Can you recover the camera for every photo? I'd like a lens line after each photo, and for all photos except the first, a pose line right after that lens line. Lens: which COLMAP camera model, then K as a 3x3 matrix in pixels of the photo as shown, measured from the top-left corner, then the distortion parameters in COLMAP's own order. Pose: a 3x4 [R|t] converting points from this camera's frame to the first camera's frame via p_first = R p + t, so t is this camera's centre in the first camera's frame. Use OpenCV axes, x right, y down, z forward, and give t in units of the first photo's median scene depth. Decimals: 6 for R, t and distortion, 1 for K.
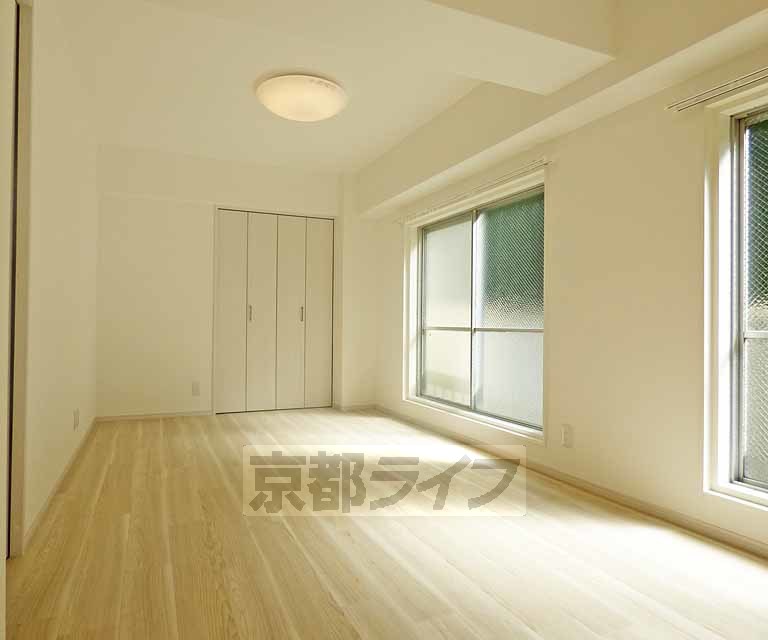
lens RADIAL K [[514.7, 0, 384.0], [0, 514.7, 320.0], [0, 0, 1]] dist [0.005255, 0.001329]
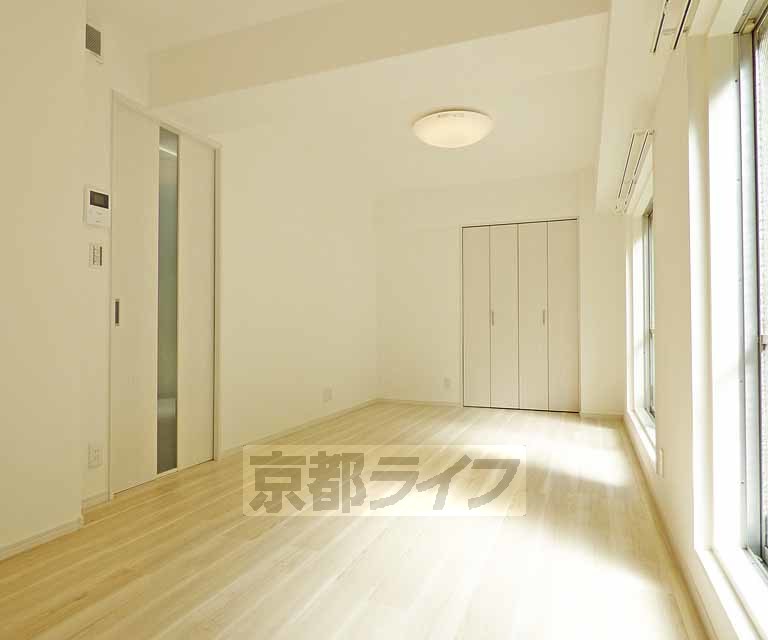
lens RADIAL K [[514.7, 0, 384.0], [0, 514.7, 320.0], [0, 0, 1]] dist [0.005255, 0.001329]
pose [[0.700373, -0.017651, -0.713559, 0.375544], [0.011775, 0.999844, -0.013176, 0.003356], [0.713680, 0.000826, 0.700471, 0.069023]]
